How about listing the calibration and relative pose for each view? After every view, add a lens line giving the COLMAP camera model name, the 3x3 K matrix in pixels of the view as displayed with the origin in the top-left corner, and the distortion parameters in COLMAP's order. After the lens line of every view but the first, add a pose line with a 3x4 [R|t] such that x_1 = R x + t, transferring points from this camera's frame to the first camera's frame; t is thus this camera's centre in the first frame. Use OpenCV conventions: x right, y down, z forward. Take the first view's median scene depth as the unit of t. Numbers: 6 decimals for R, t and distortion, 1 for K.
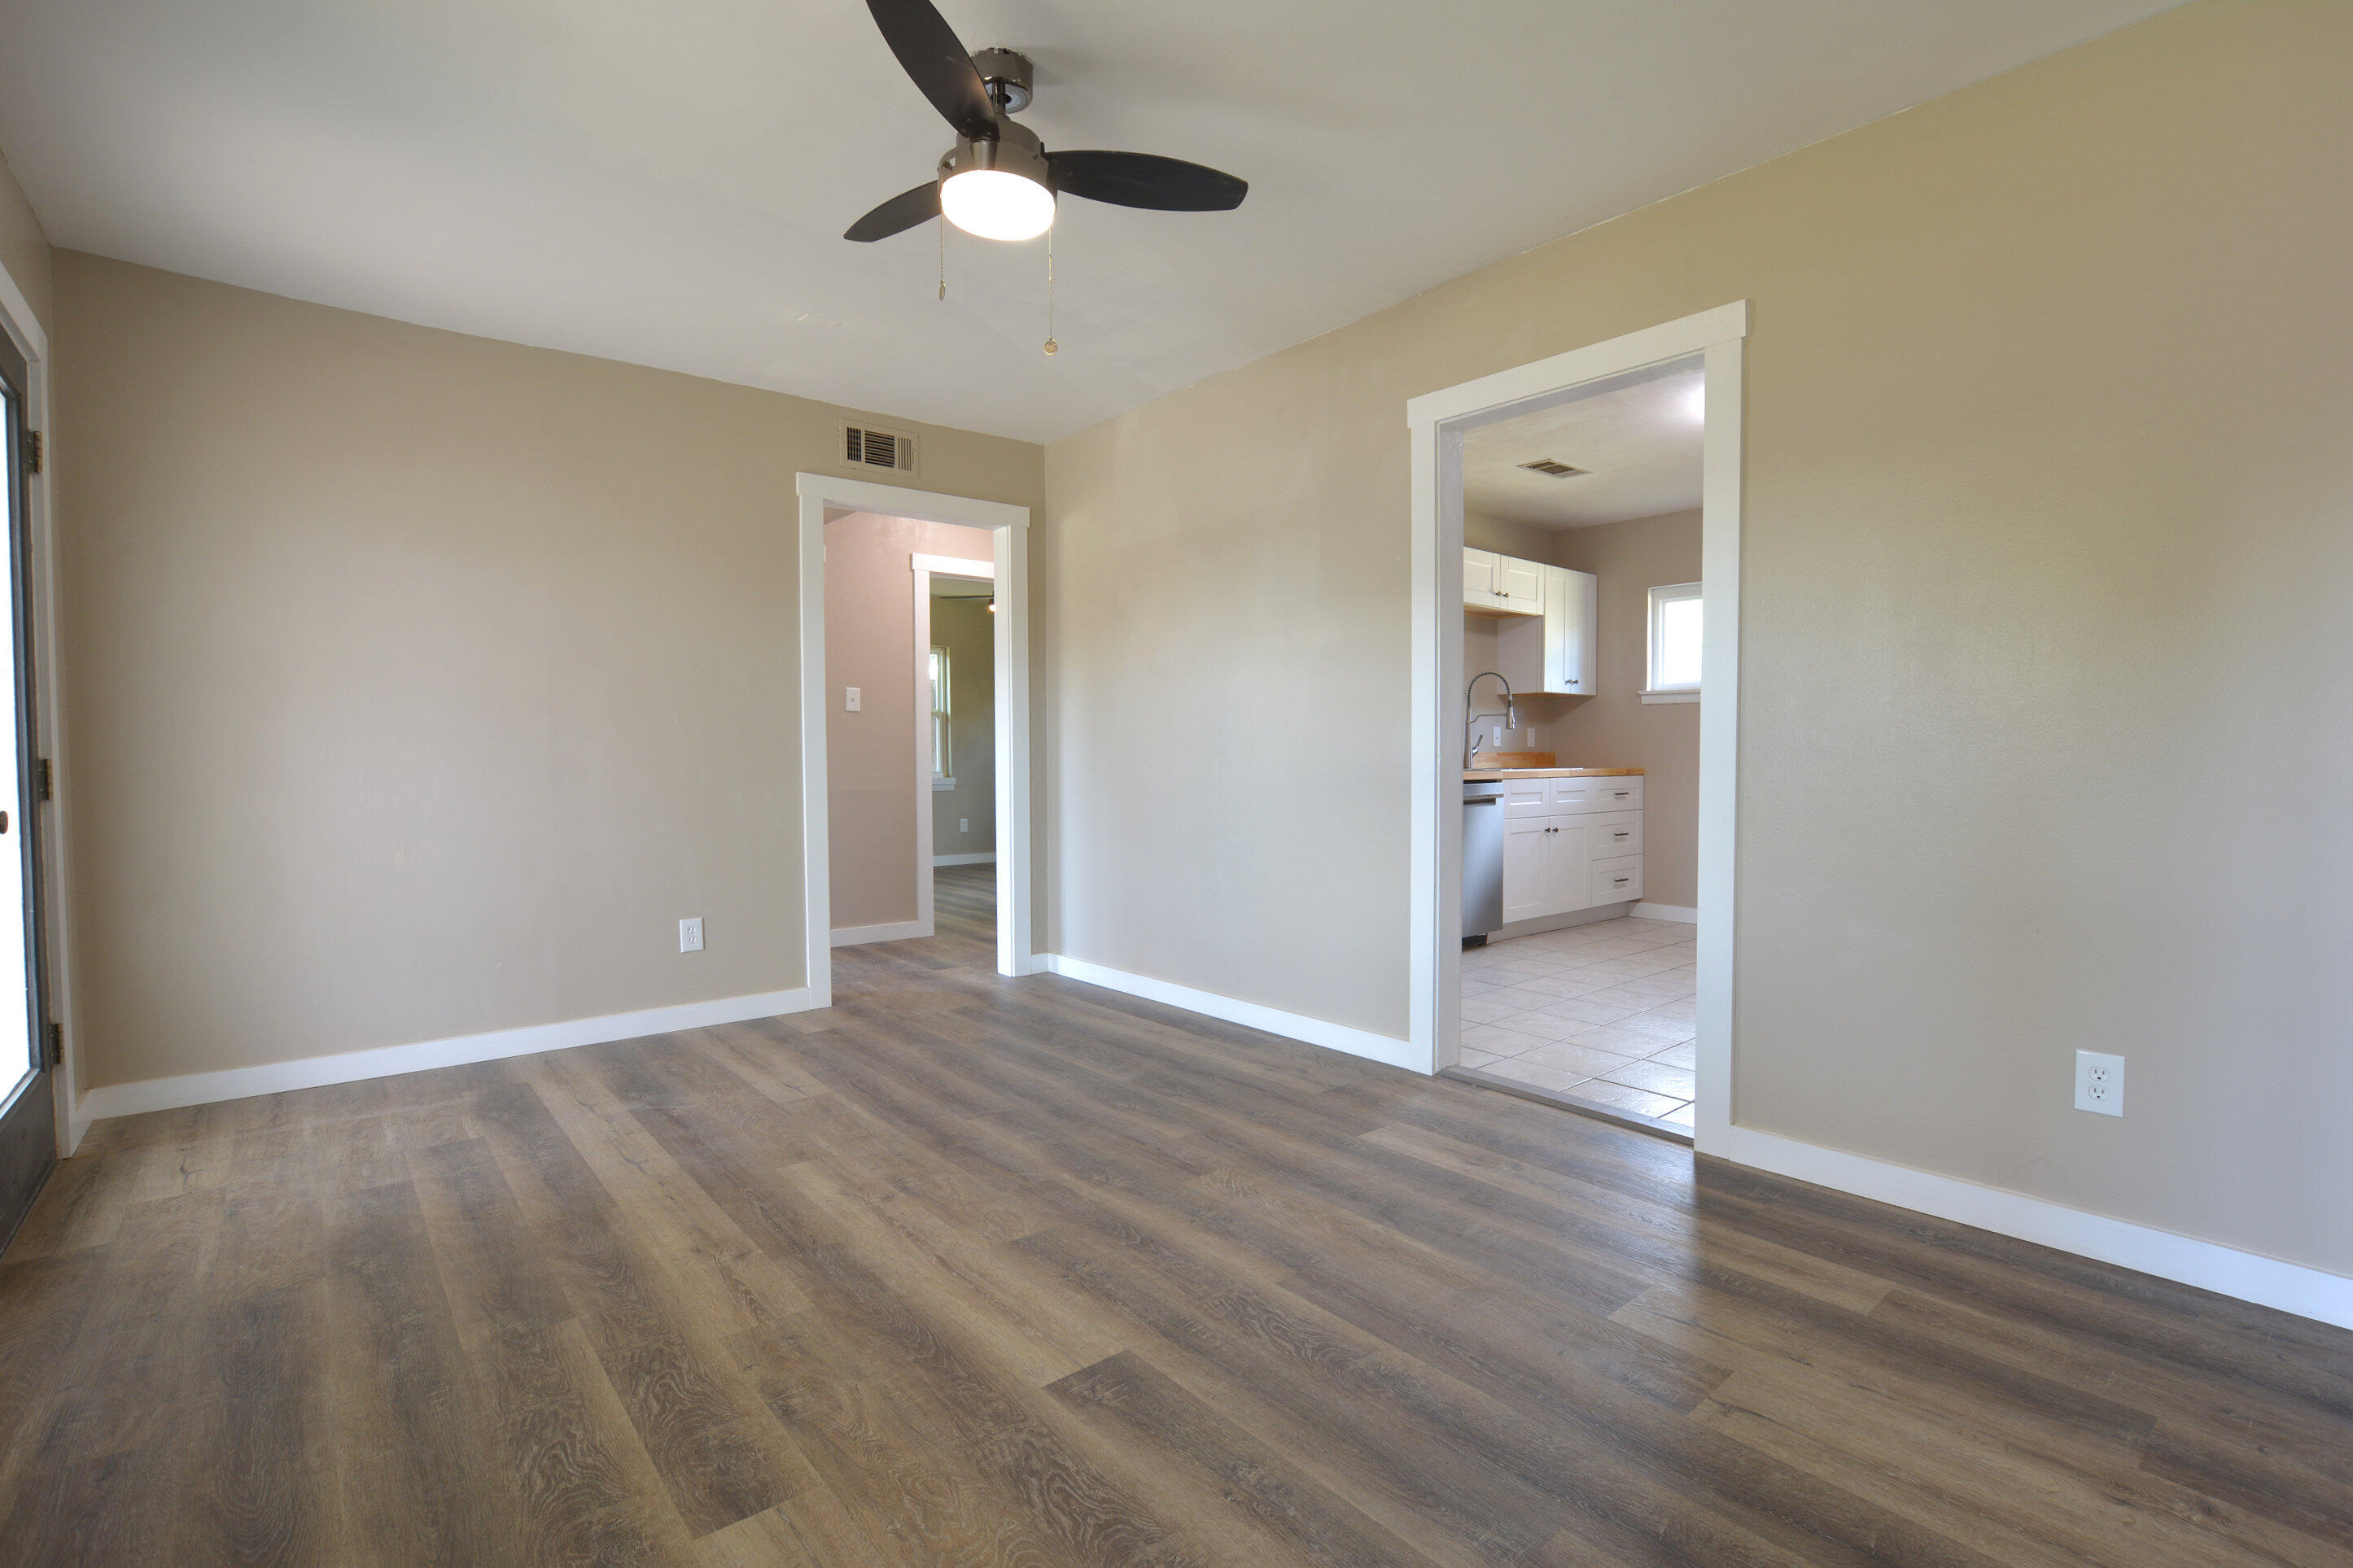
lens RADIAL K [[1077.3, 0, 1181.4], [0, 1077.3, 784.6], [0, 0, 1]] dist [-0.044149, 0.010523]
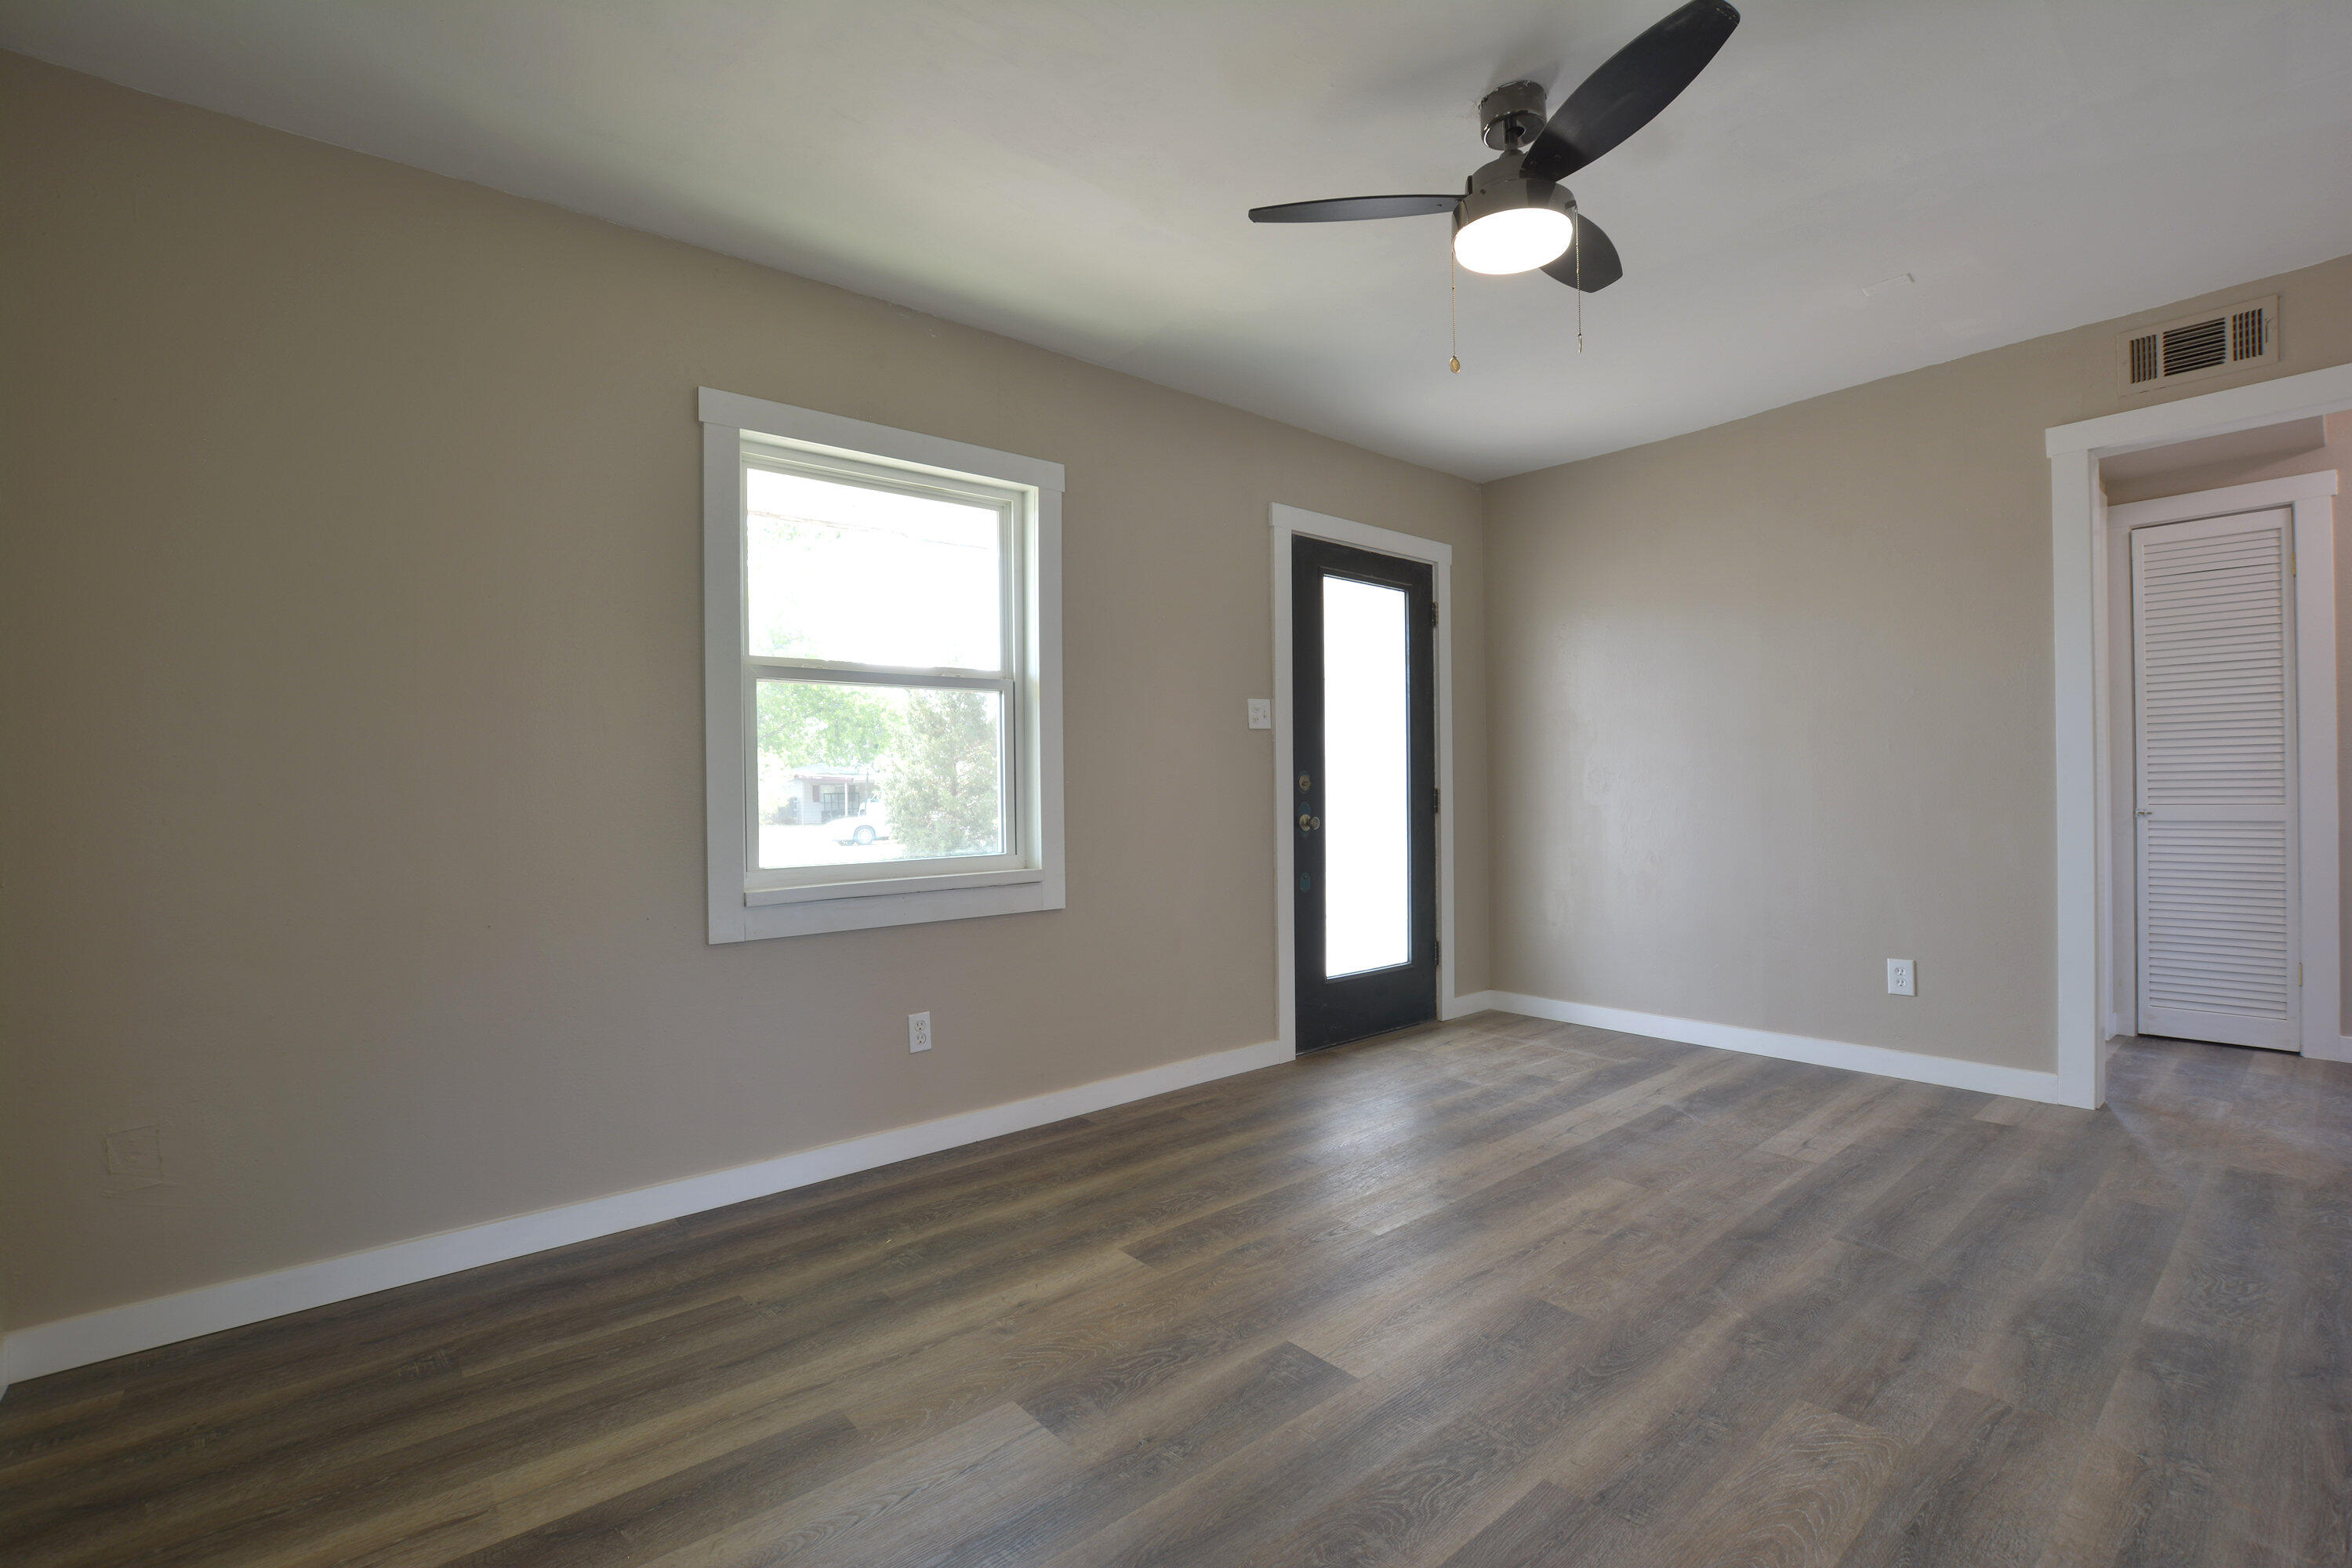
lens RADIAL K [[1038.8, 0, 1184.2], [0, 1038.8, 788.8], [0, 0, 1]] dist [-0.040554, 0.009094]
pose [[0.000329, 0.003866, -0.999992, 0.593370], [-0.014615, 0.999886, 0.003861, -0.023417], [0.999893, 0.014614, 0.000386, 0.525824]]
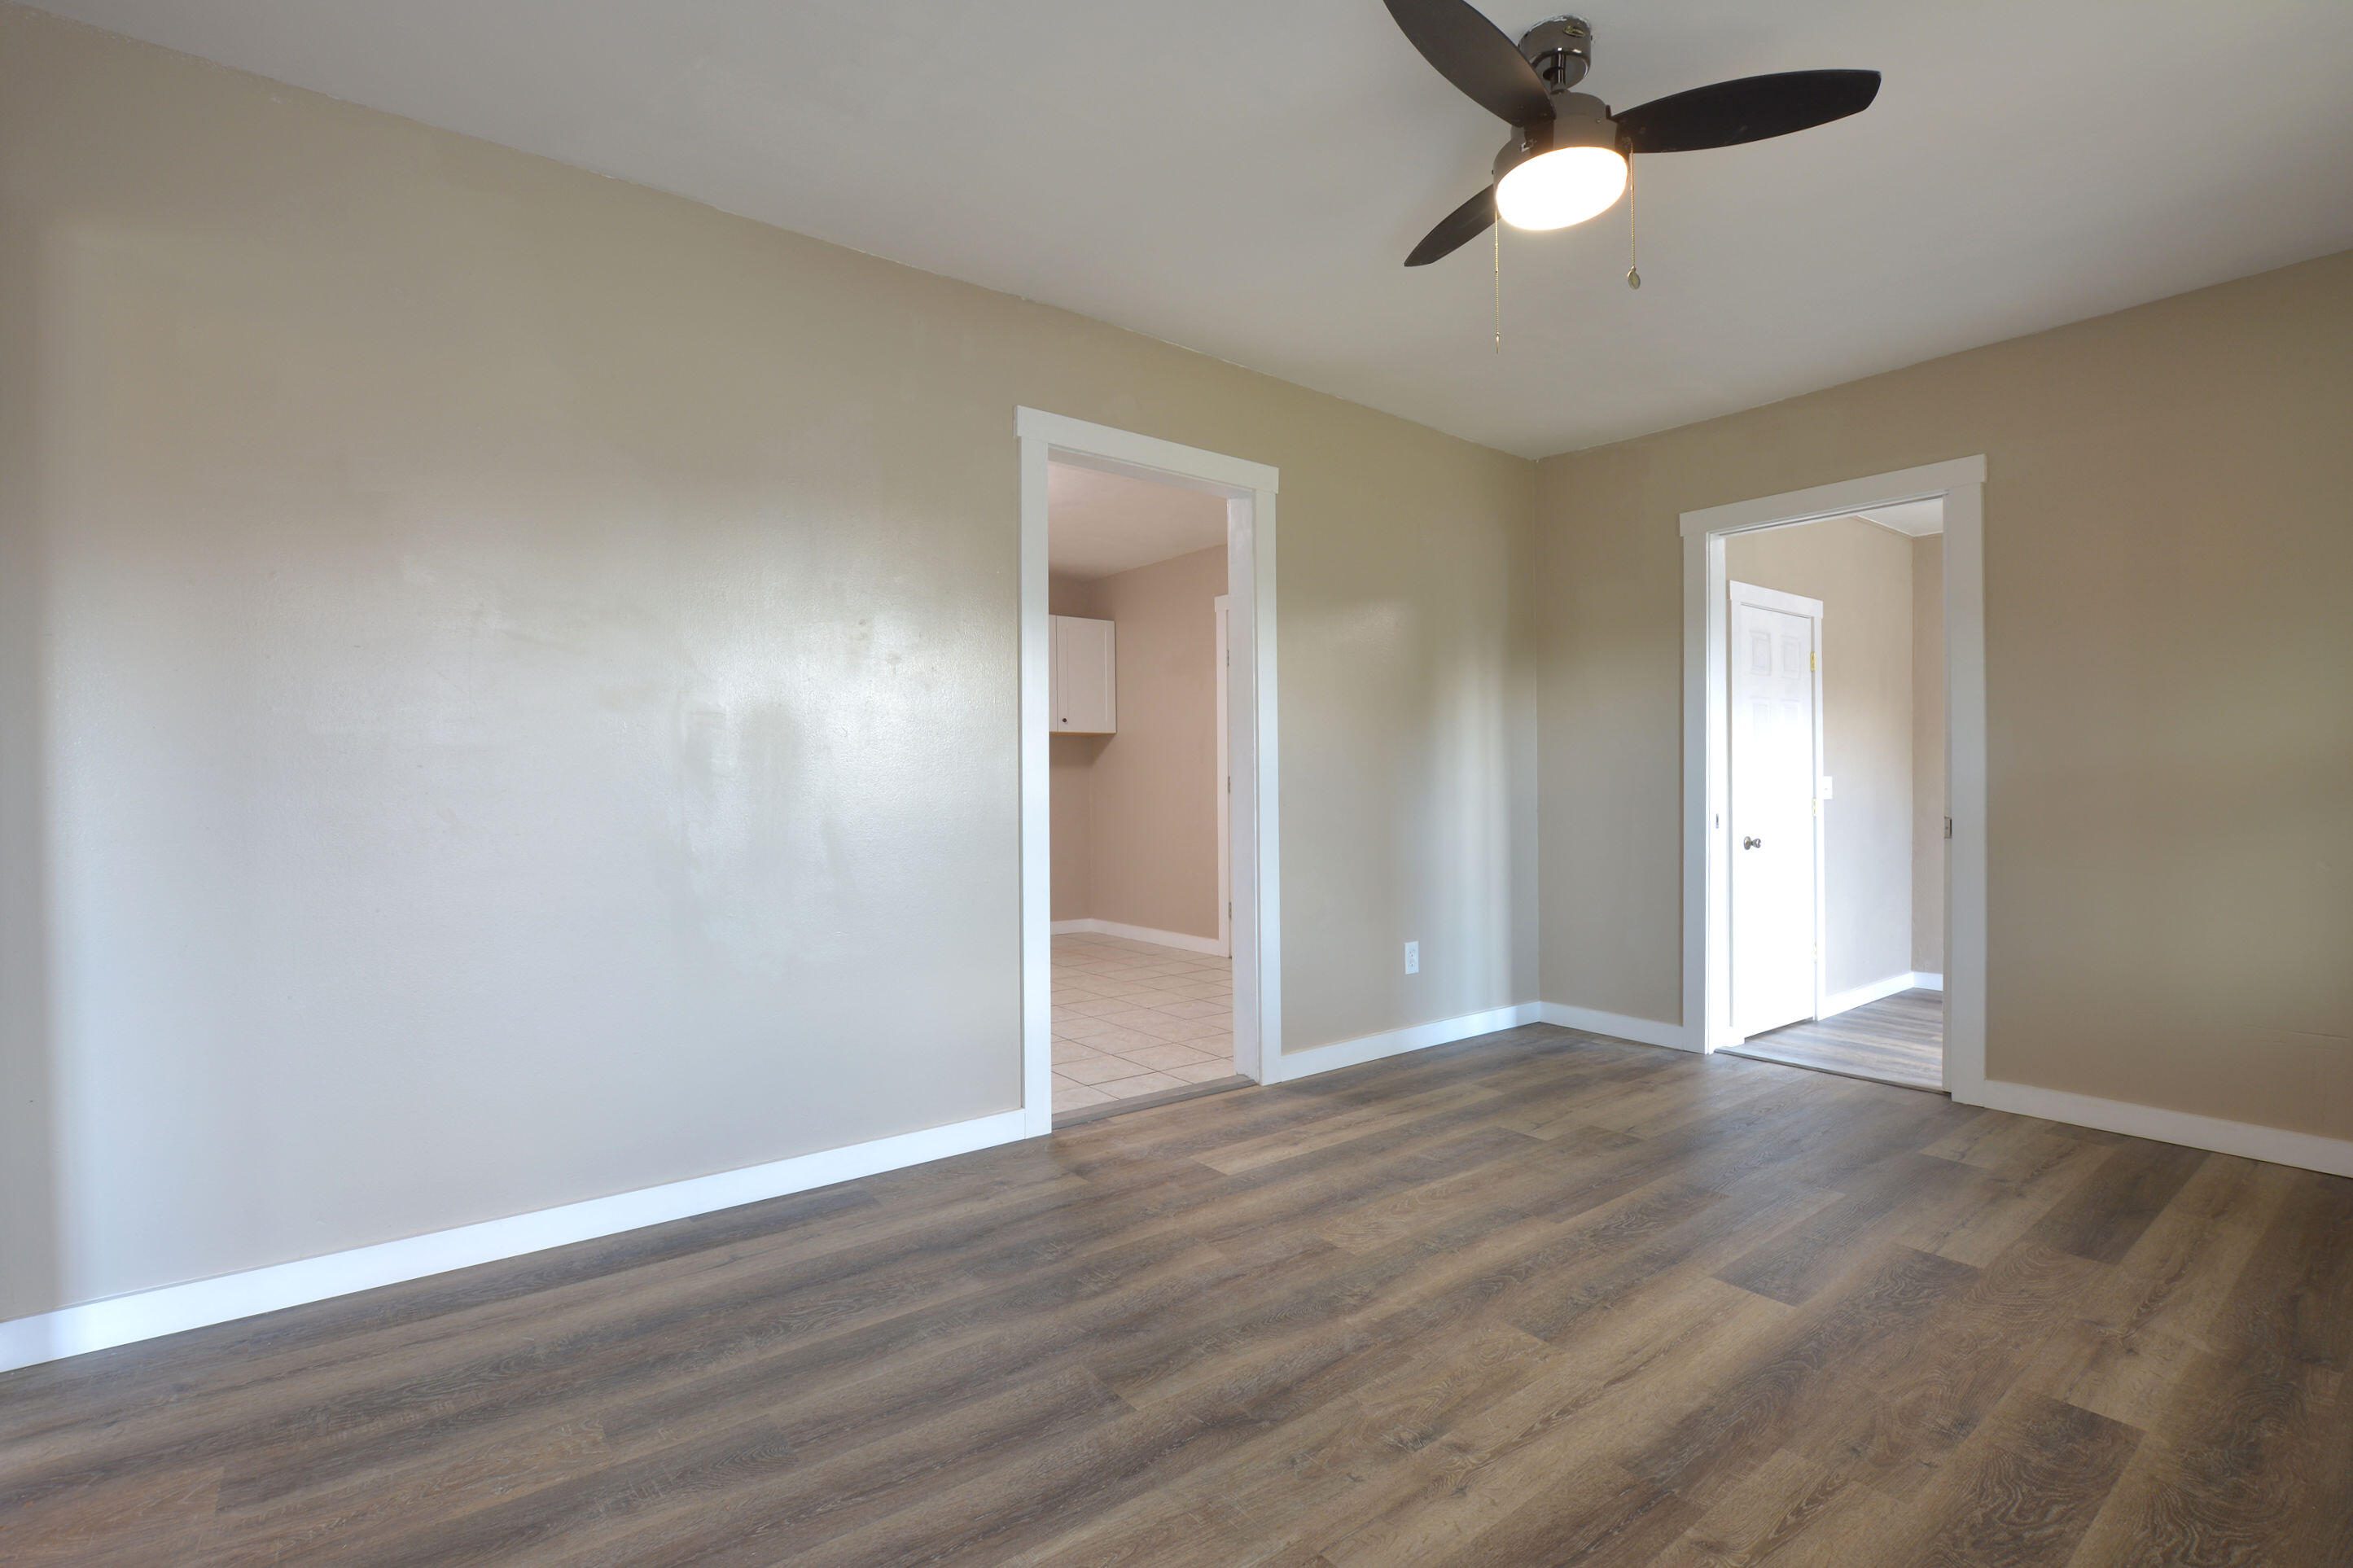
lens RADIAL K [[1077.4, 0, 1181.4], [0, 1077.4, 784.6], [0, 0, 1]] dist [-0.044149, 0.010523]
pose [[0.044211, 0.000003, 0.999022, -0.822363], [0.035912, 0.999354, -0.001593, -0.033132], [-0.998377, 0.035947, 0.044183, 0.976712]]
